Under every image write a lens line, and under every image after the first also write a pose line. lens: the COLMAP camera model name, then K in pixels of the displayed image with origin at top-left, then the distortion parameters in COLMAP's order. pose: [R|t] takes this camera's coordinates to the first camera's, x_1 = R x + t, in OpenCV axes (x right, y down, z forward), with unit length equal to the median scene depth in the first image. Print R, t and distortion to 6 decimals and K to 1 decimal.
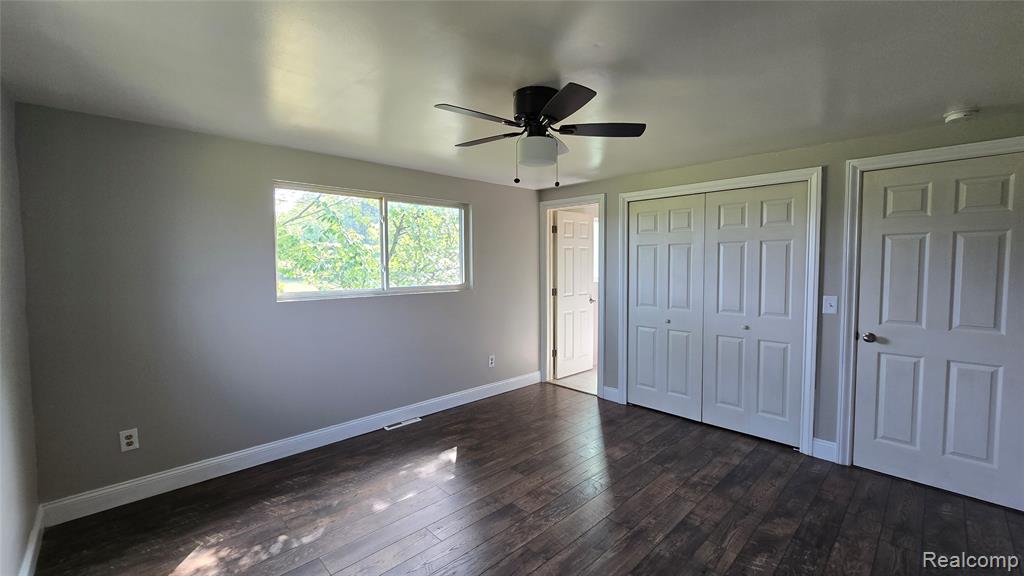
lens RADIAL K [[405.5, 0, 512.0], [0, 405.5, 288.0], [0, 0, 1]] dist [0.002049, 0.000233]
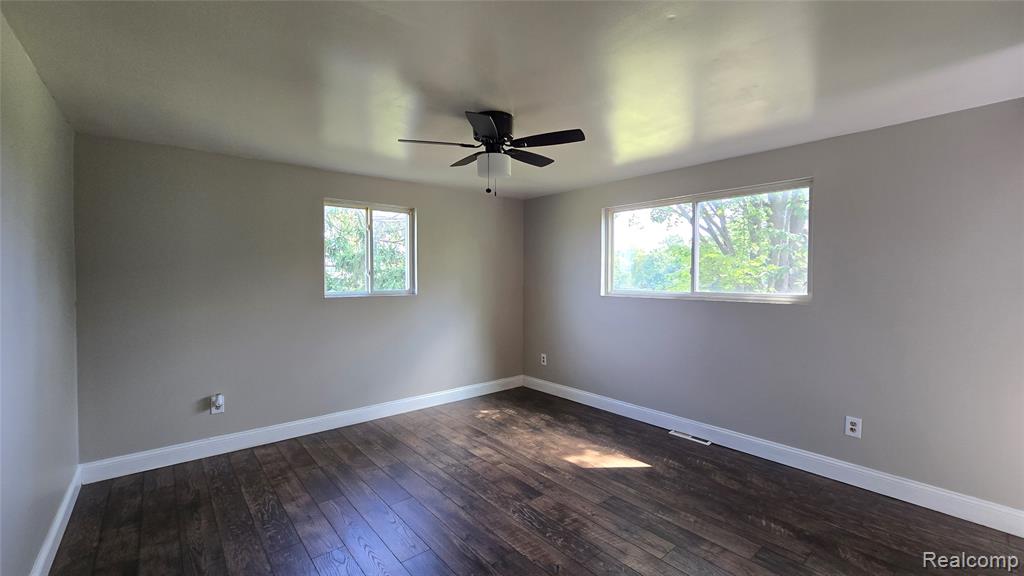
lens RADIAL K [[419.2, 0, 514.9], [0, 419.2, 284.8], [0, 0, 1]] dist [-0.002993, 0.000092]
pose [[-0.040024, 0.047393, -0.998074, 0.812116], [-0.041910, 0.997916, 0.049066, -0.059904], [0.998319, 0.043793, -0.037955, 0.698573]]
